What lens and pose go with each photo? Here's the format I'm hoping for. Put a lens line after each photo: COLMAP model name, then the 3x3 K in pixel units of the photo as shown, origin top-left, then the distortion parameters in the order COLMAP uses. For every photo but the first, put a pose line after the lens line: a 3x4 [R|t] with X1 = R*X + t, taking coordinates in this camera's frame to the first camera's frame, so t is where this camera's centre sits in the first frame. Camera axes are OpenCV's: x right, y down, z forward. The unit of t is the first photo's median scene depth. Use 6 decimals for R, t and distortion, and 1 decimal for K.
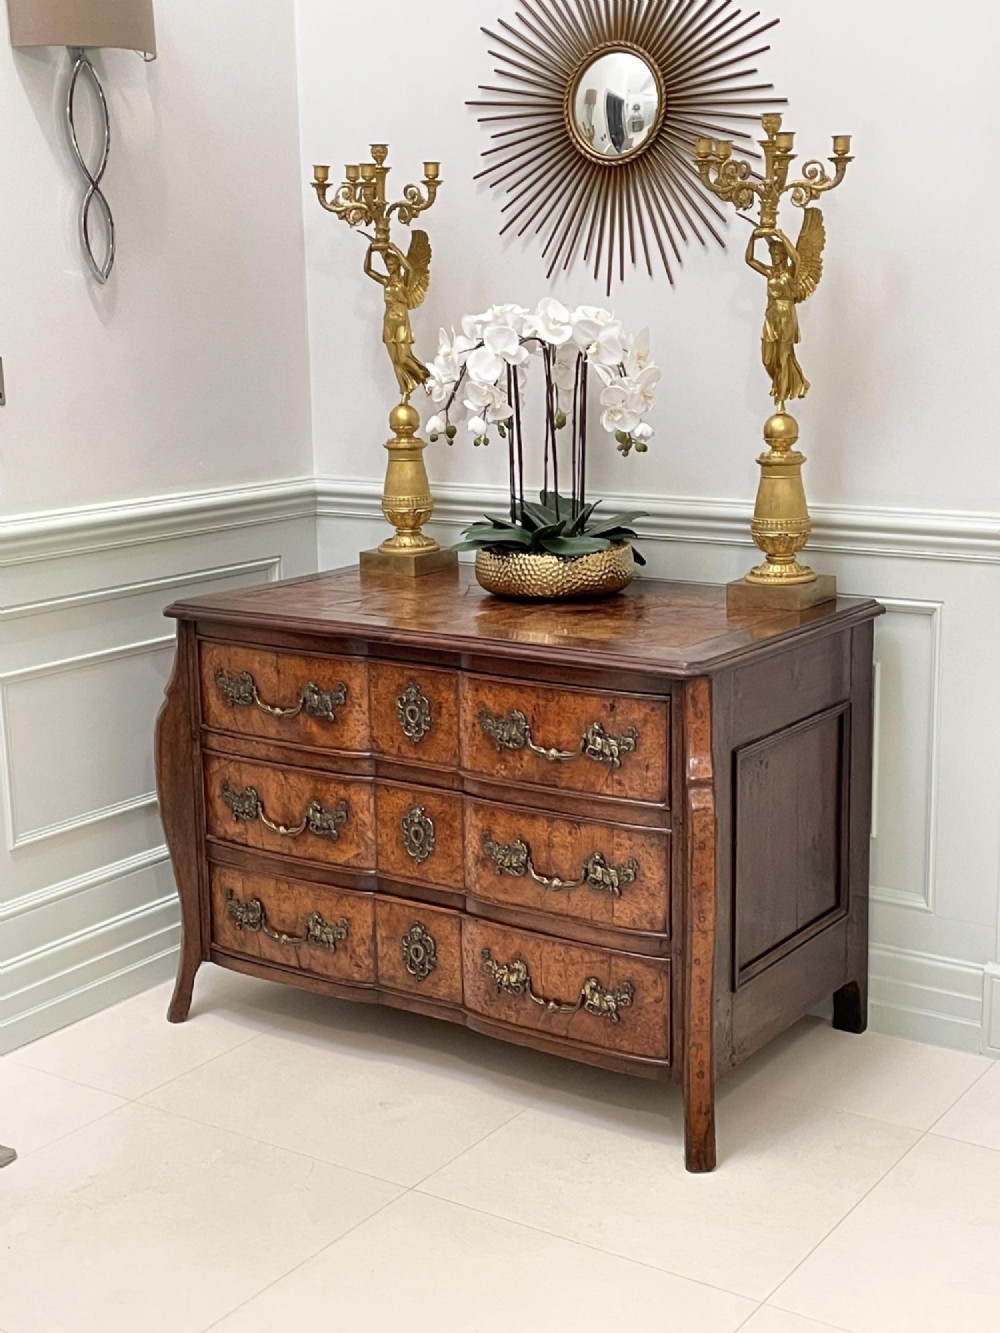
lens RADIAL K [[1823.3, 0, 513.3], [0, 1823.3, 637.4], [0, 0, 1]] dist [0.101129, 0.000000]
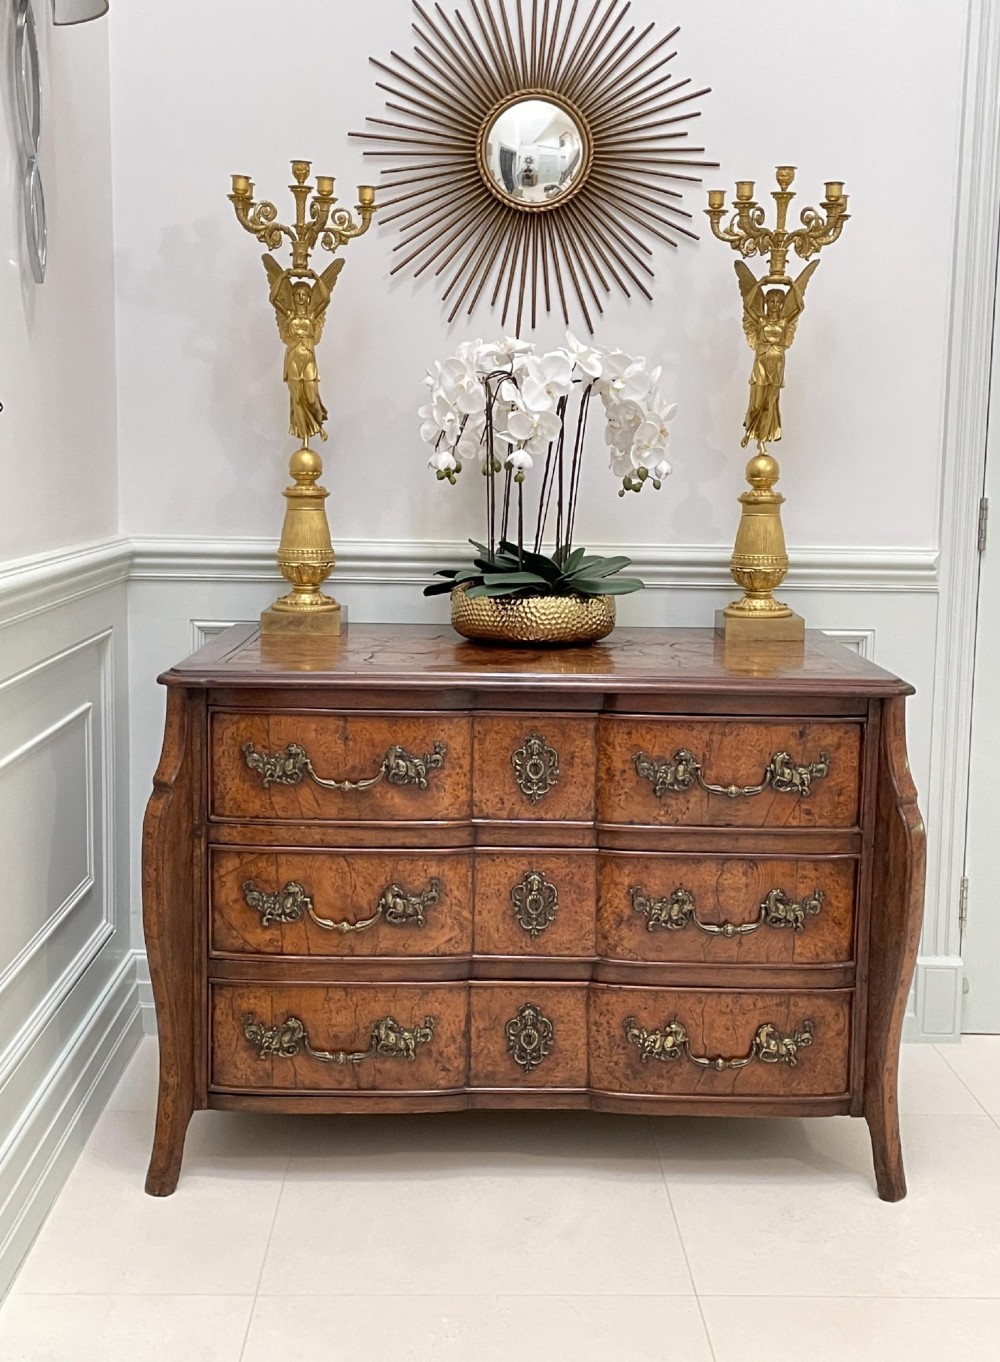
lens RADIAL K [[1554.5, 0, 565.1], [0, 1554.5, 618.3], [0, 0, 1]] dist [0.083870, 0.000000]
pose [[0.823455, -0.036550, 0.566203, -0.459946], [0.079782, 0.995467, -0.051771, 0.008668], [-0.561744, 0.087804, 0.822638, 0.340547]]
